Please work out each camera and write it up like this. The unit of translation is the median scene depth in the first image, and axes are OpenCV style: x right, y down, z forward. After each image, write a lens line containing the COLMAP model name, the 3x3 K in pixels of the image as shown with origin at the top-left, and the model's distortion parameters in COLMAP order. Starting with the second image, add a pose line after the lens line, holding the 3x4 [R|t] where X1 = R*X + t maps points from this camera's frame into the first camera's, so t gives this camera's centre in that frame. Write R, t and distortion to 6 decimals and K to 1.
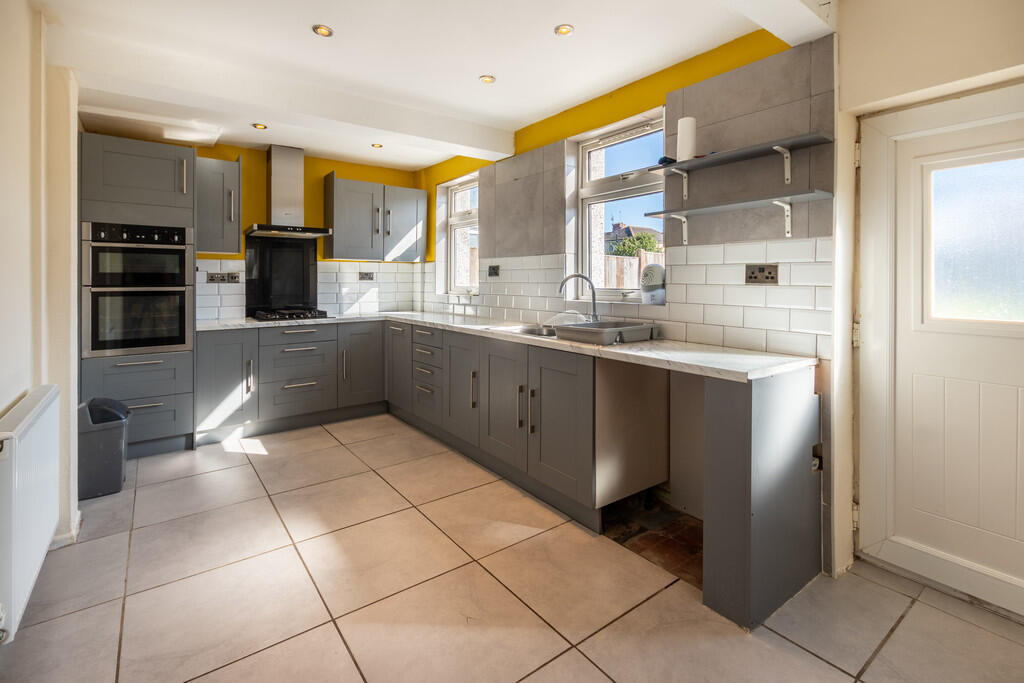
lens RADIAL K [[441.3, 0, 509.9], [0, 441.3, 340.3], [0, 0, 1]] dist [0.007919, -0.006369]
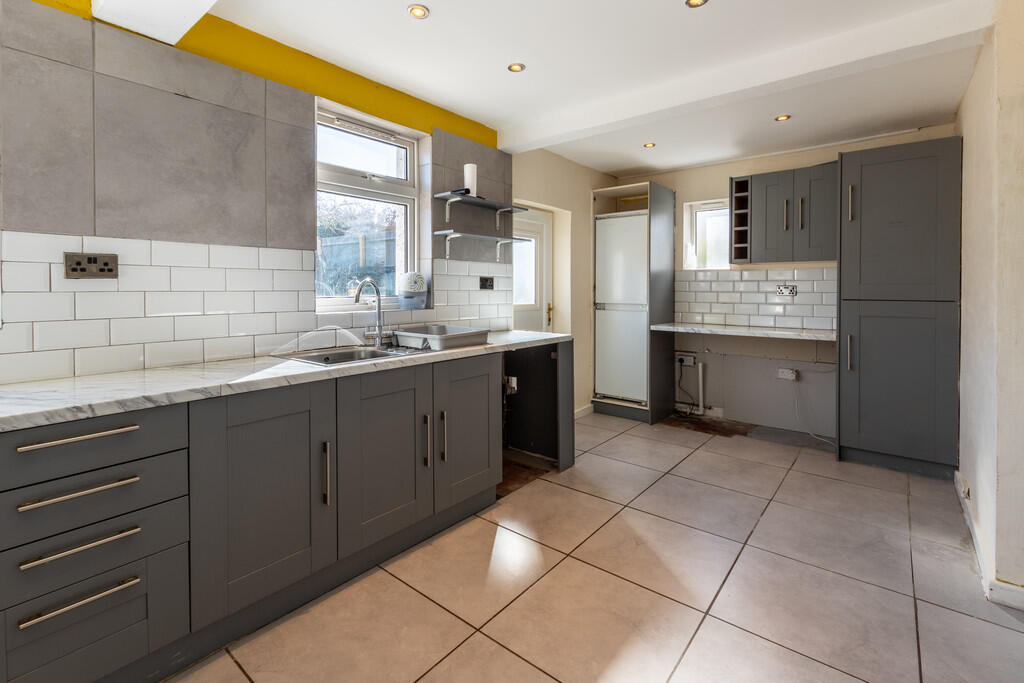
lens RADIAL K [[441.3, 0, 509.9], [0, 441.3, 340.3], [0, 0, 1]] dist [0.007919, -0.006369]
pose [[-0.186643, -0.144161, 0.971793, -0.515147], [0.105766, 0.980478, 0.165763, -0.105531], [-0.976718, 0.133721, -0.167752, 0.631846]]
